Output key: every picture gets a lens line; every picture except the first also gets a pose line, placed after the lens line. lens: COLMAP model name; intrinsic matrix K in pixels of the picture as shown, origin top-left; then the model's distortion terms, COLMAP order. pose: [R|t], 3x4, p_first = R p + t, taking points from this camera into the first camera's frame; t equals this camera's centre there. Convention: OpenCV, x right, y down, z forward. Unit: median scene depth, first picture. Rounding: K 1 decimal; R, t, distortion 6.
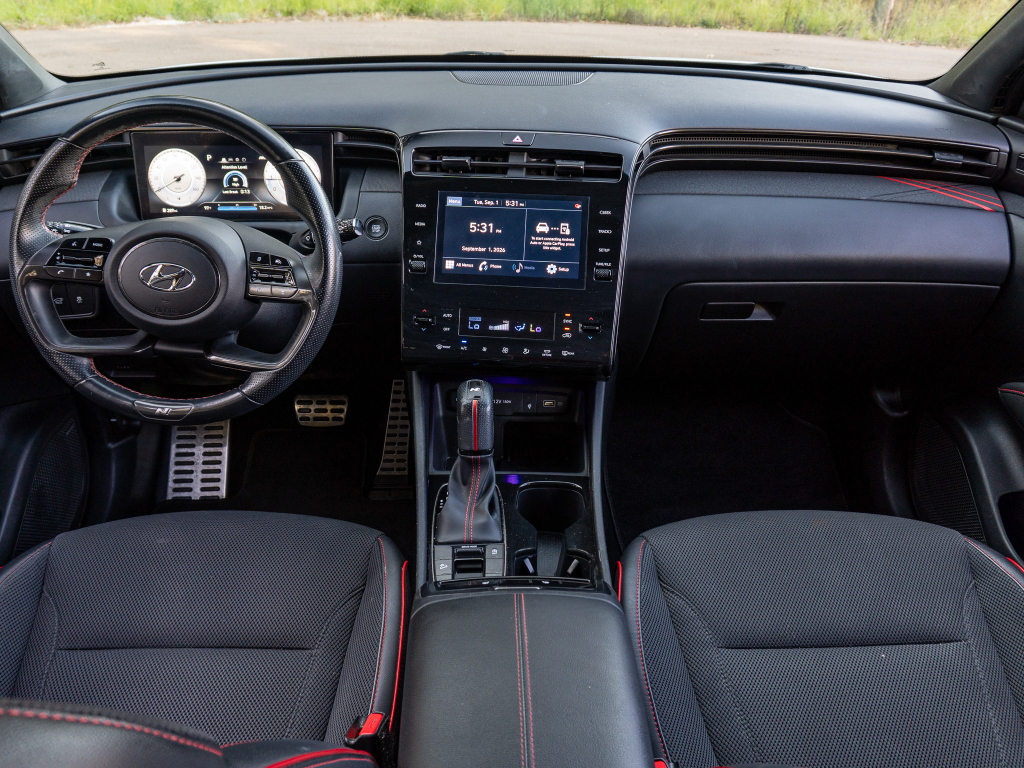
lens RADIAL K [[789.2, 0, 513.2], [0, 789.2, 374.3], [0, 0, 1]] dist [-0.029826, 0.010549]
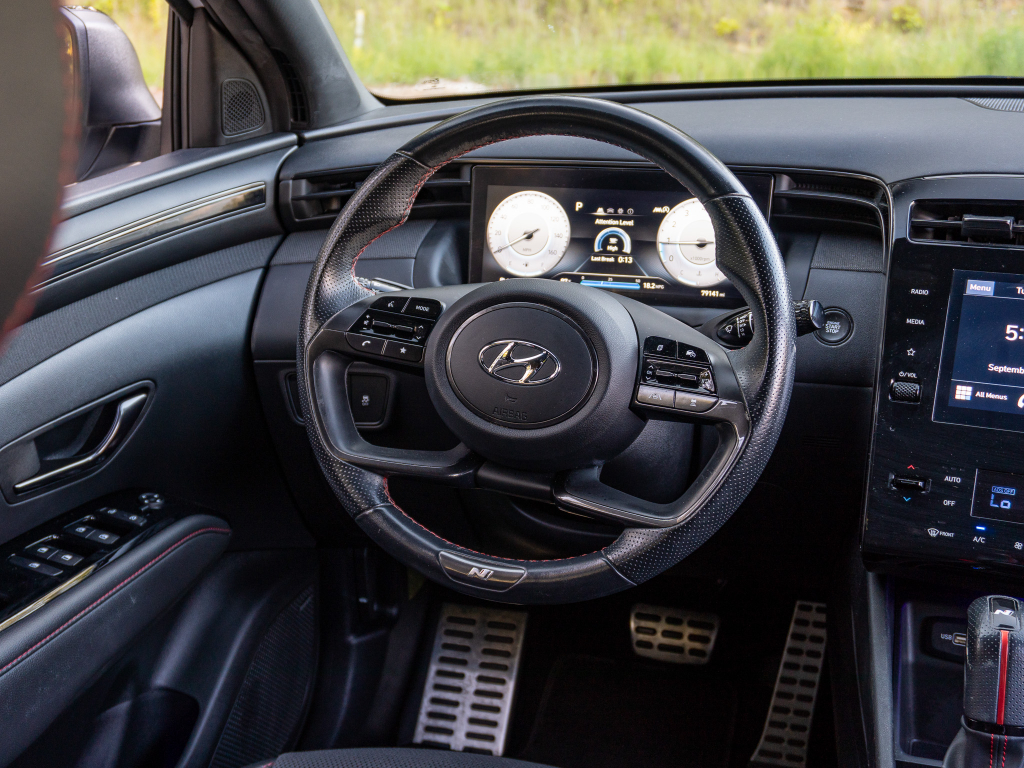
lens RADIAL K [[1249.9, 0, 516.4], [0, 1249.9, 376.4], [0, 0, 1]] dist [-0.001789, 0.000000]
pose [[0.942559, 0.077685, -0.324880, -0.090033], [-0.139504, 0.975250, -0.171538, 0.050552], [0.303514, 0.207007, 0.930069, 0.044318]]
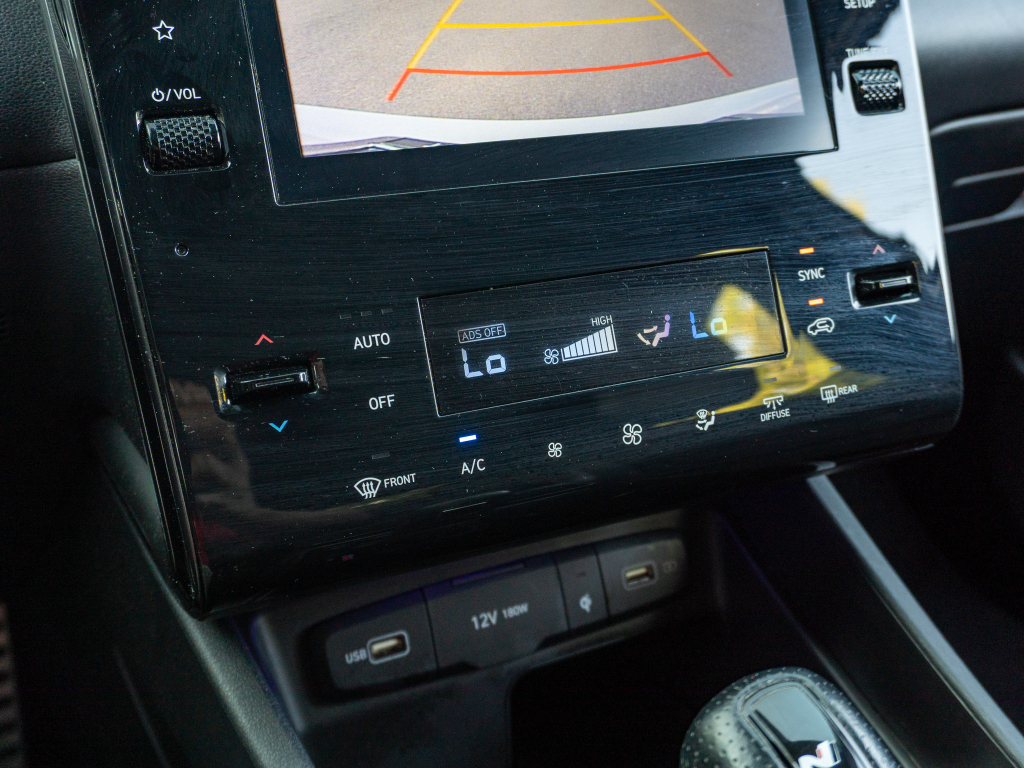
lens RADIAL K [[1118.6, 0, 510.5], [0, 1118.6, 384.3], [0, 0, 1]] dist [-0.021679, 0.000000]
pose [[0.879300, -0.207517, 0.428682, -0.180436], [0.218885, 0.975474, 0.023239, -0.059491], [-0.422991, 0.073398, 0.903156, 0.678494]]
